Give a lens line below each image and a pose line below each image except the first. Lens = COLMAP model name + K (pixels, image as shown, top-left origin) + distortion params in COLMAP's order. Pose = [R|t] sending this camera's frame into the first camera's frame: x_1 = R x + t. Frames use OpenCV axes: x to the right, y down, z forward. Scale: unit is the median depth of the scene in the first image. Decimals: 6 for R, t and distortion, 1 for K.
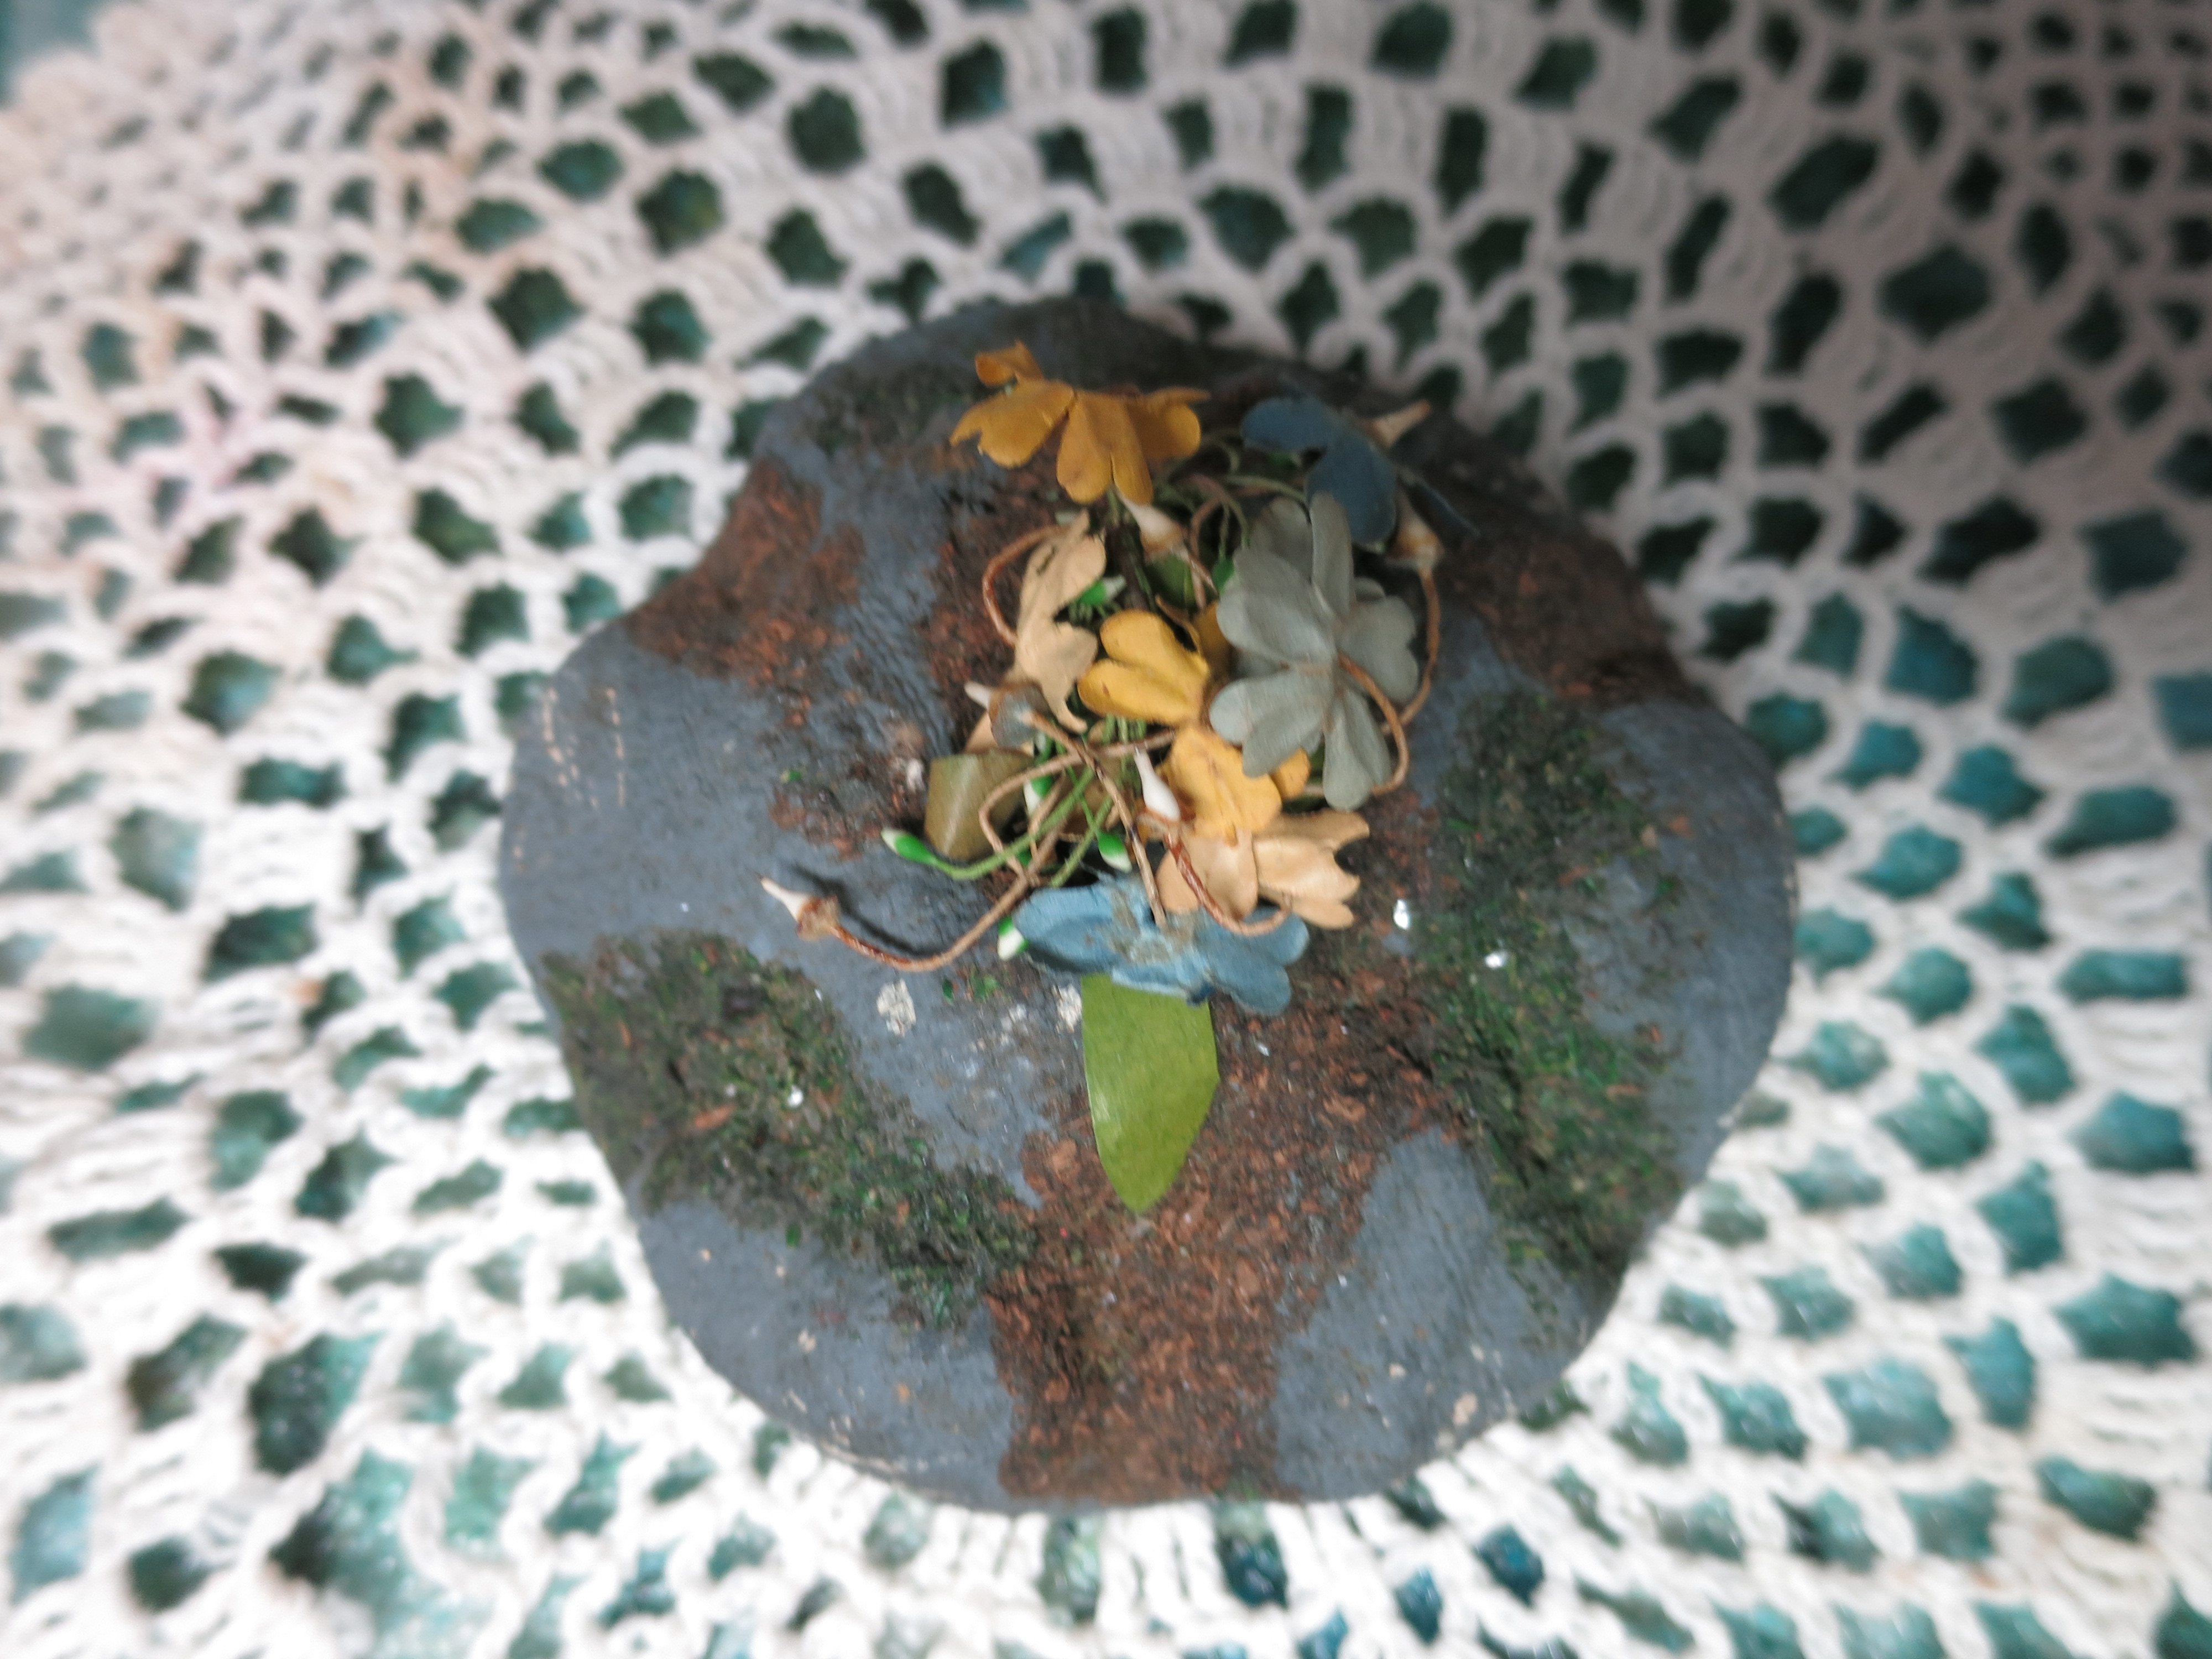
lens RADIAL K [[1570.1, 0, 1100.6], [0, 1570.1, 830.8], [0, 0, 1]] dist [-0.032709, 0.007360]
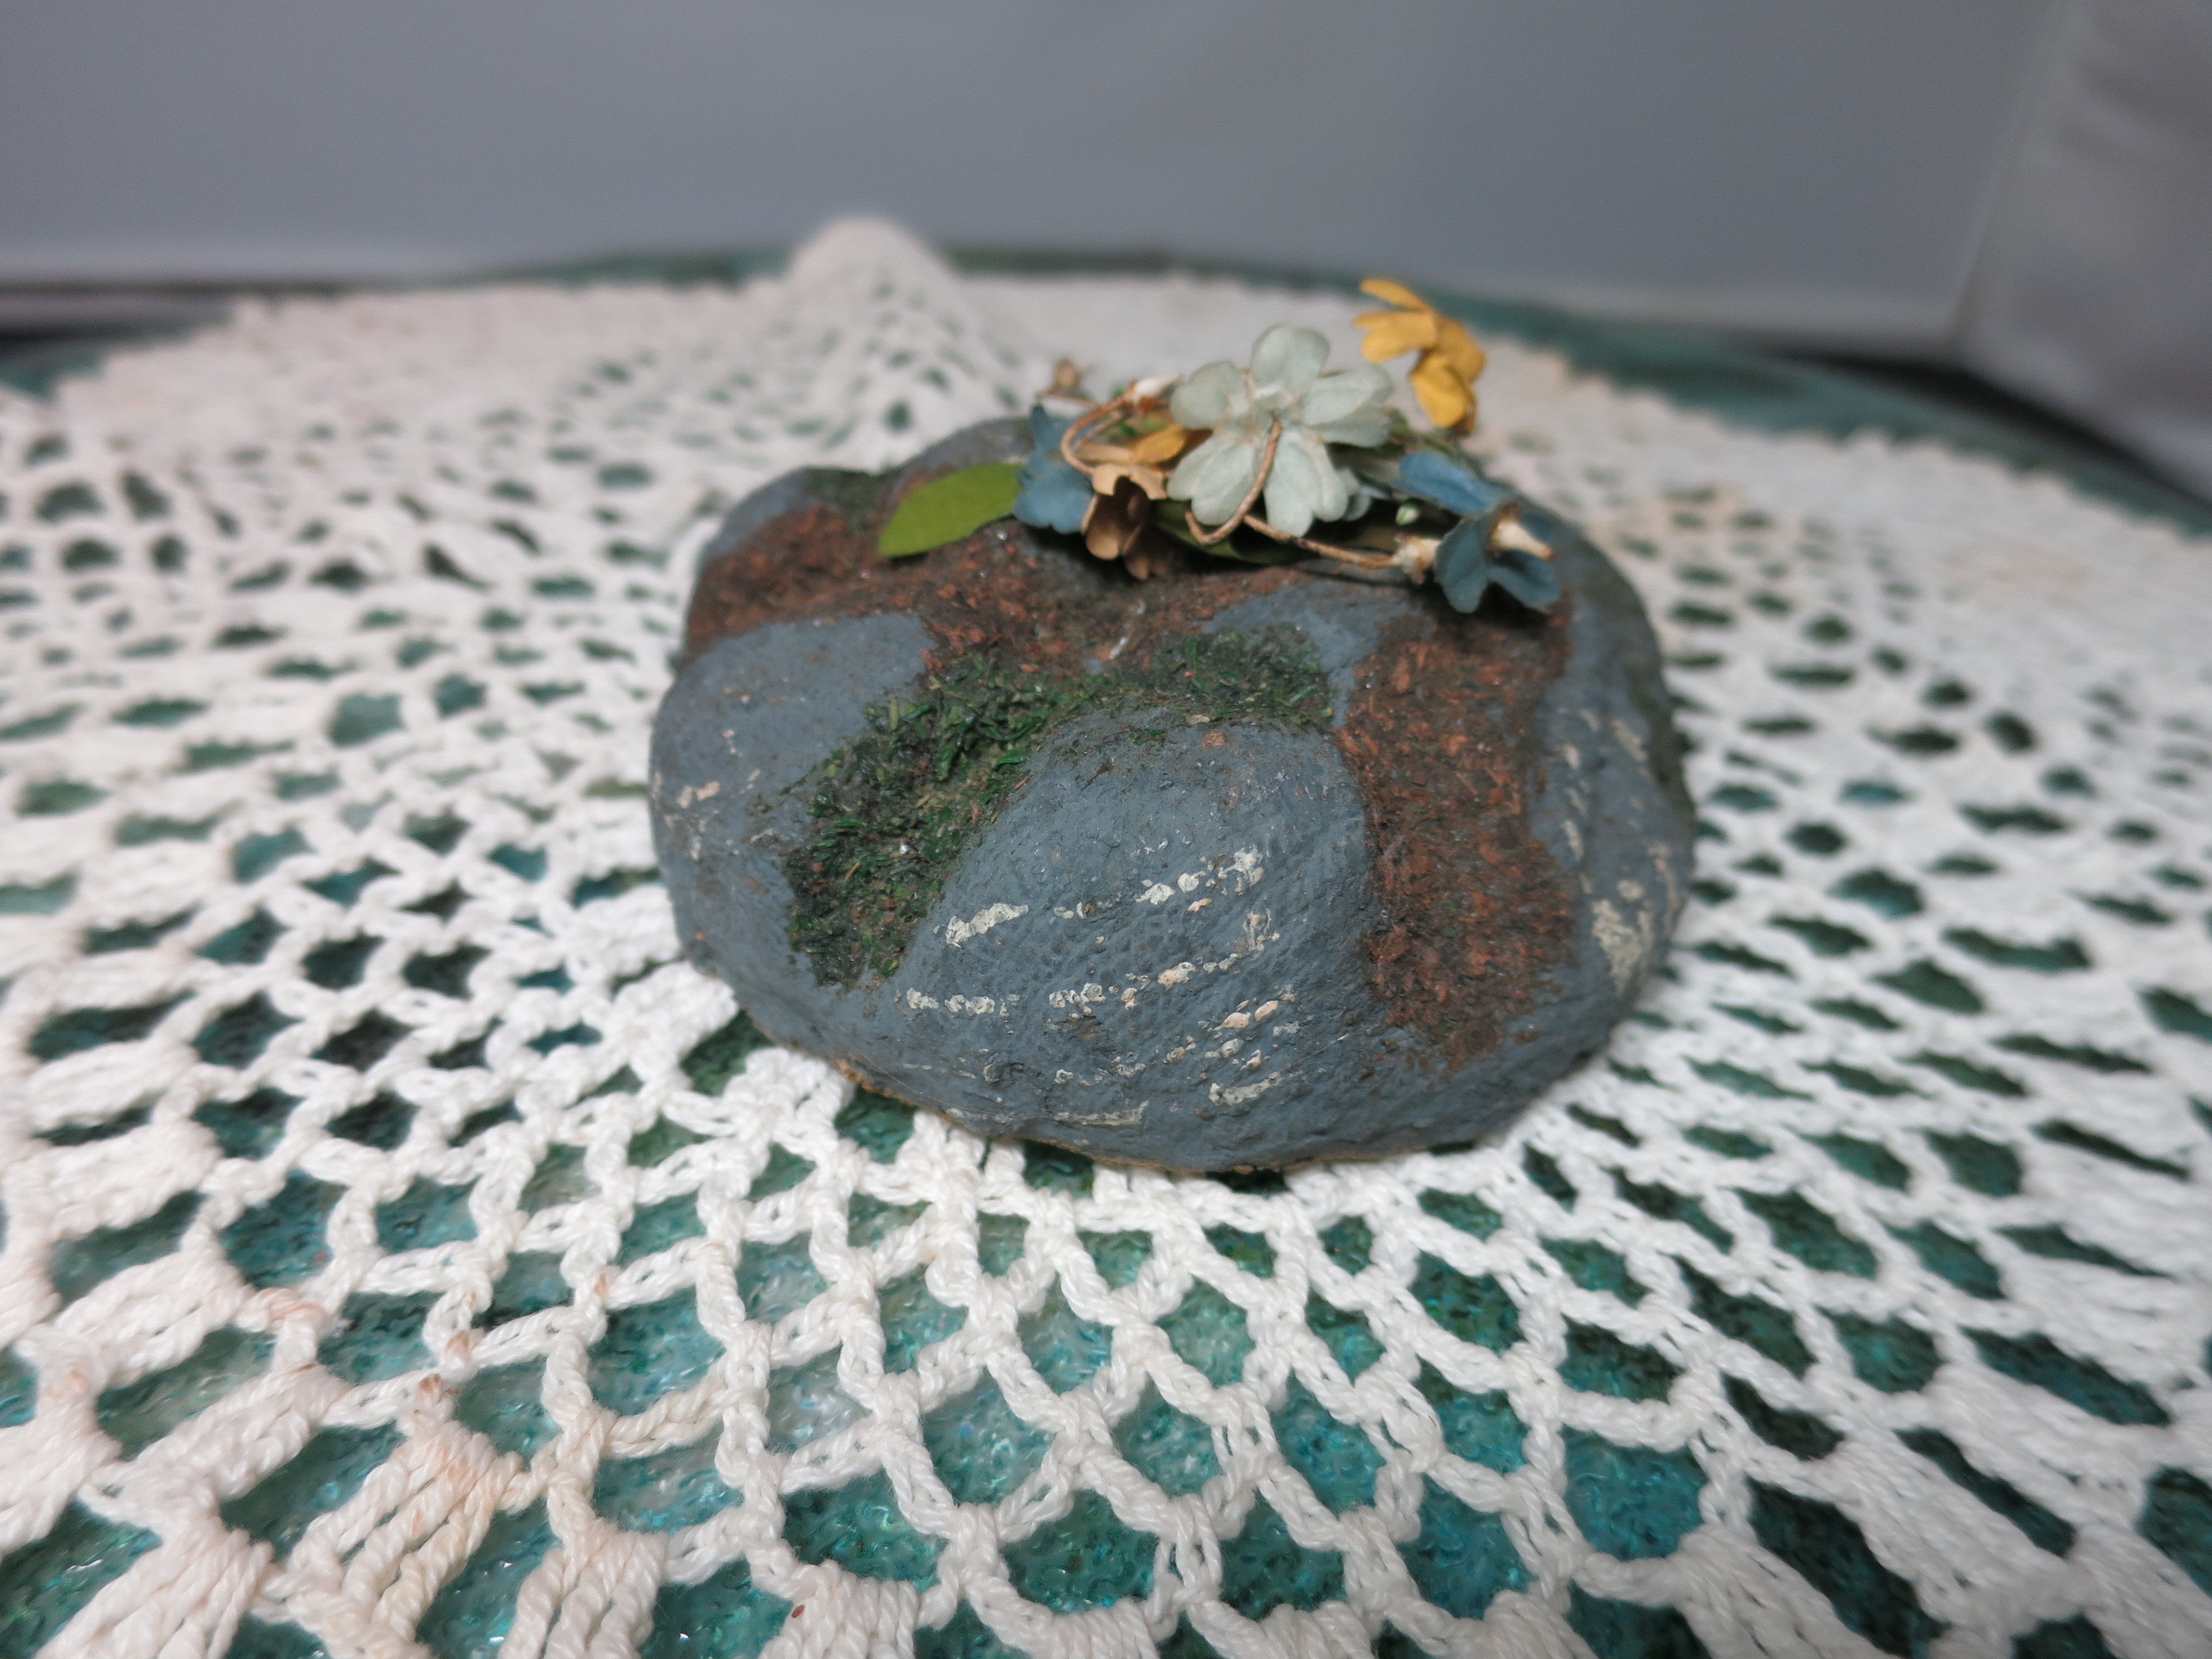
lens RADIAL K [[1570.1, 0, 1107.8], [0, 1570.1, 828.9], [0, 0, 1]] dist [-0.032709, 0.007360]
pose [[0.075205, 0.612877, -0.786591, 1.211383], [-0.973452, 0.216139, 0.075336, 0.005364], [0.216185, 0.760043, 0.612861, 0.381187]]
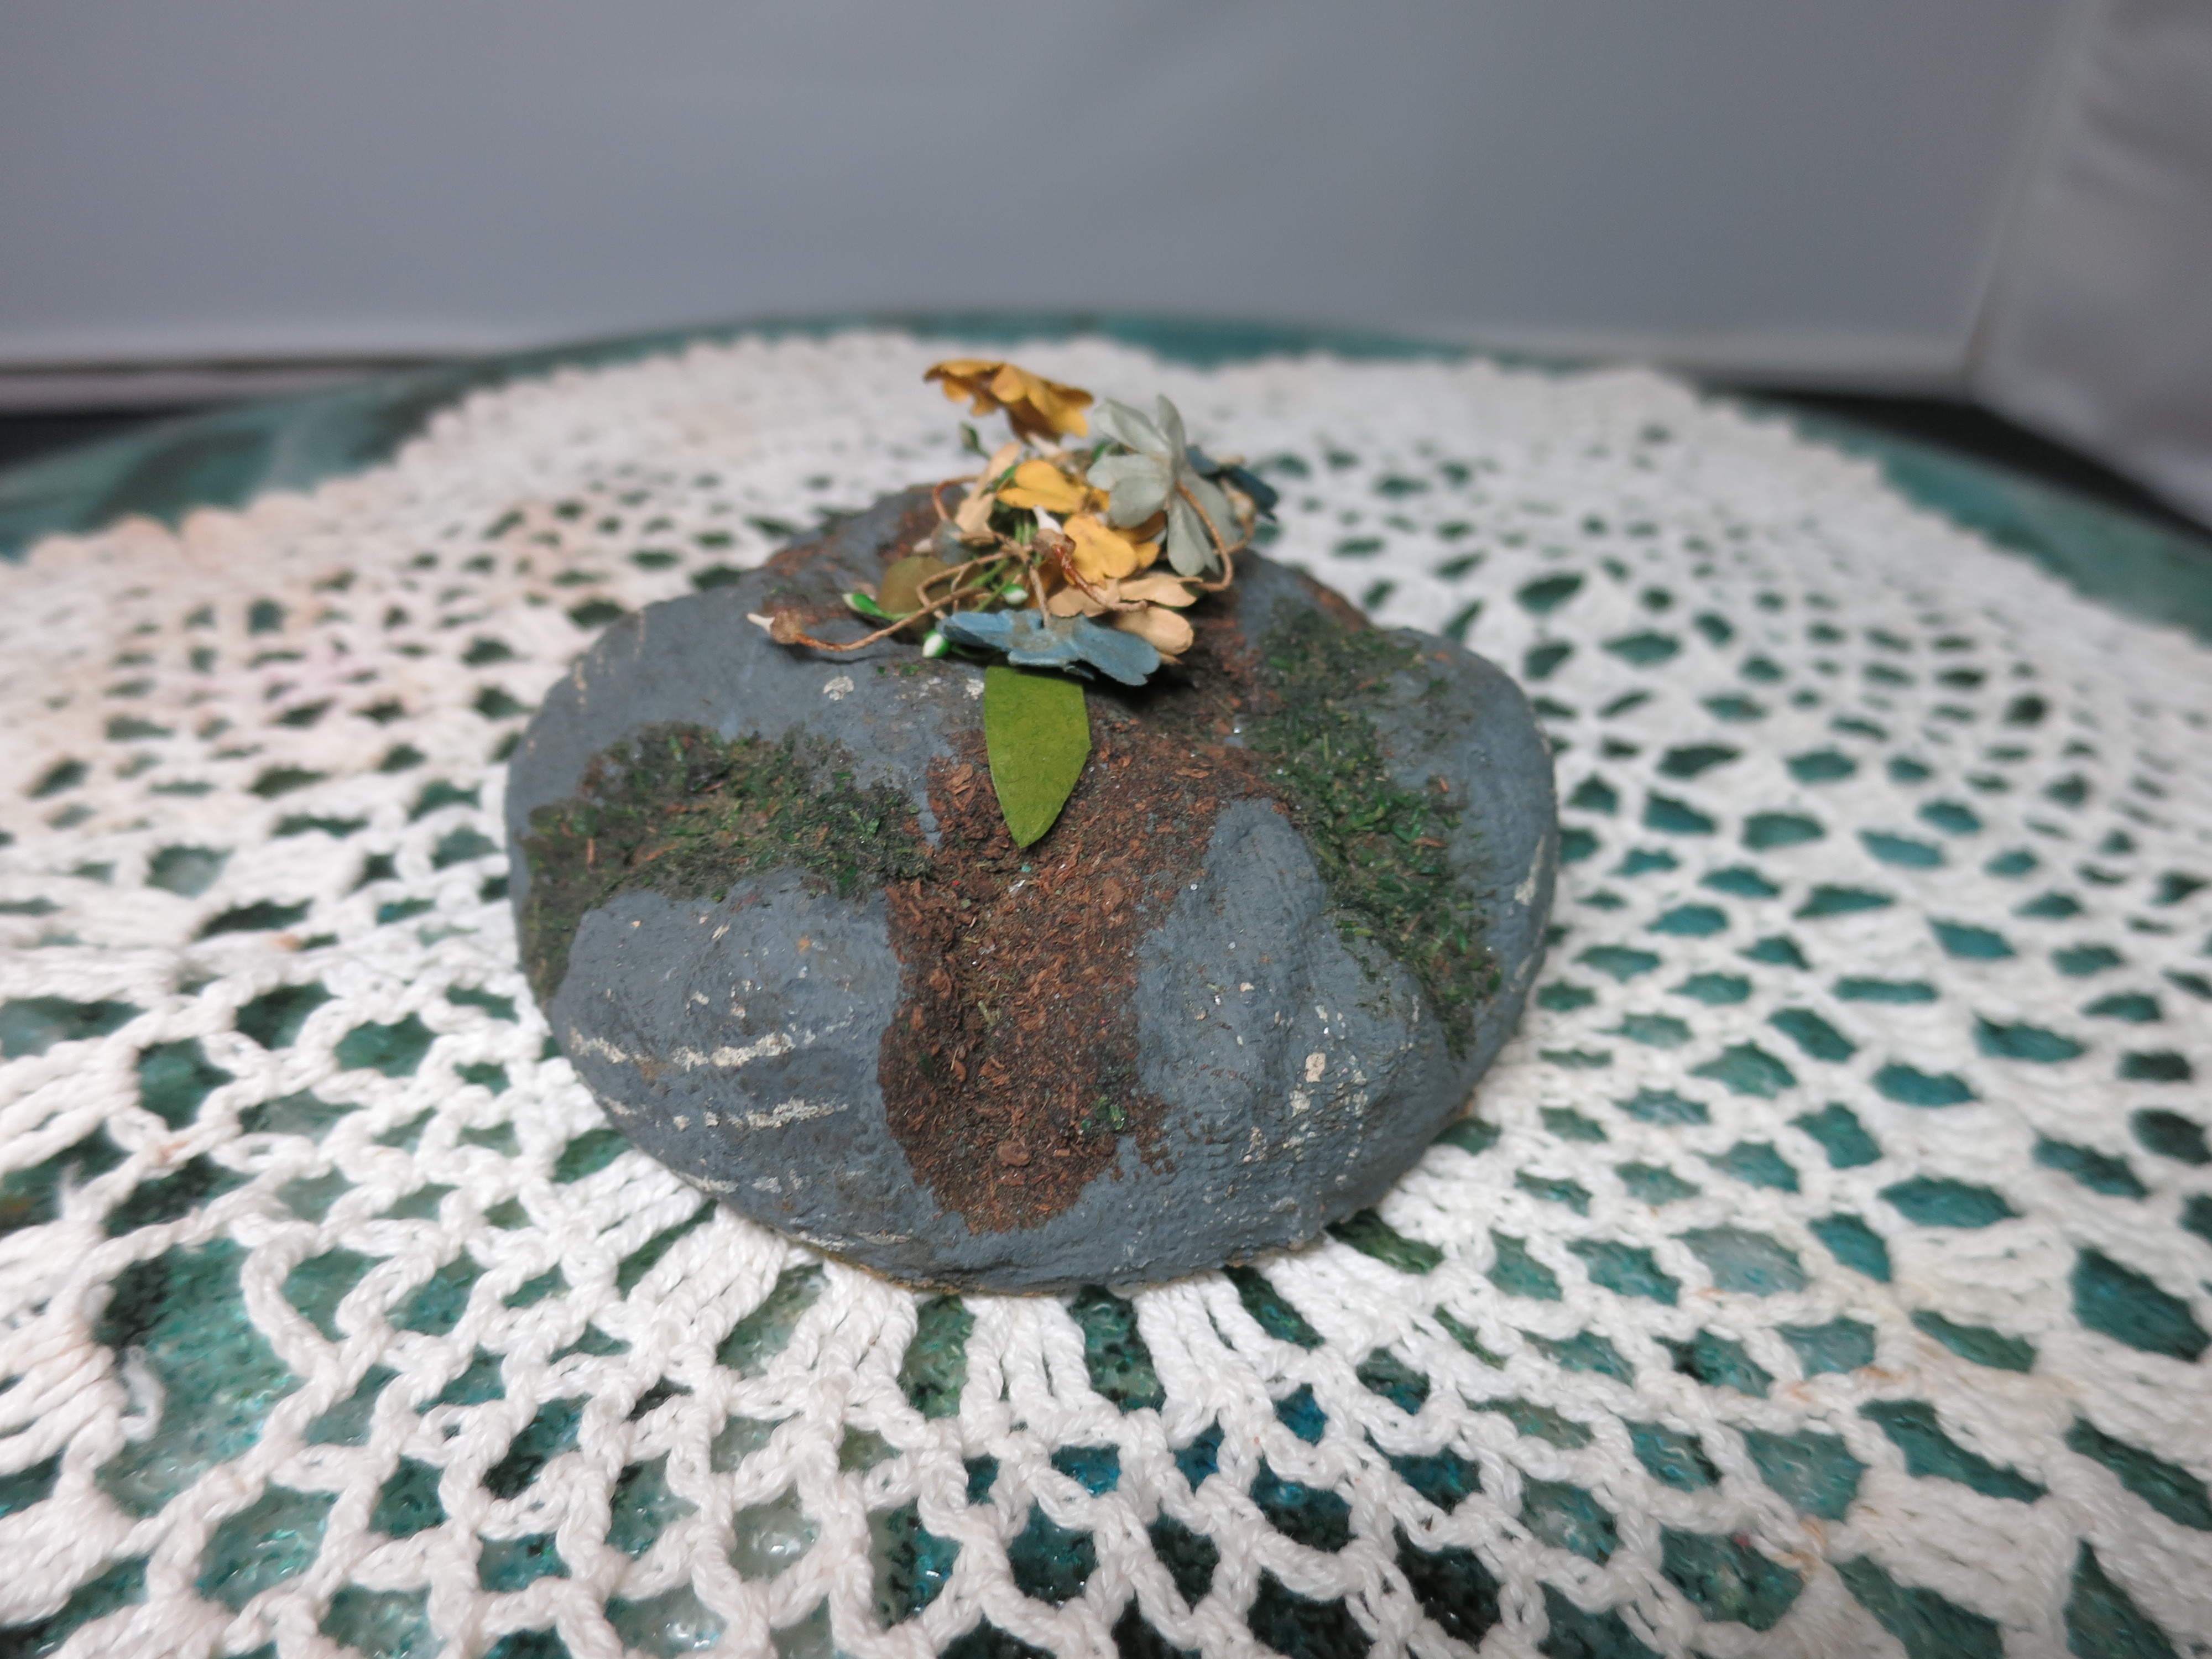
lens RADIAL K [[1570.1, 0, 1105.5], [0, 1570.1, 832.6], [0, 0, 1]] dist [-0.032709, 0.007360]
pose [[0.998469, 0.044026, 0.033501, 0.046302], [-0.014557, 0.793296, -0.608662, 0.931532], [-0.053373, 0.607242, 0.792722, 0.048049]]
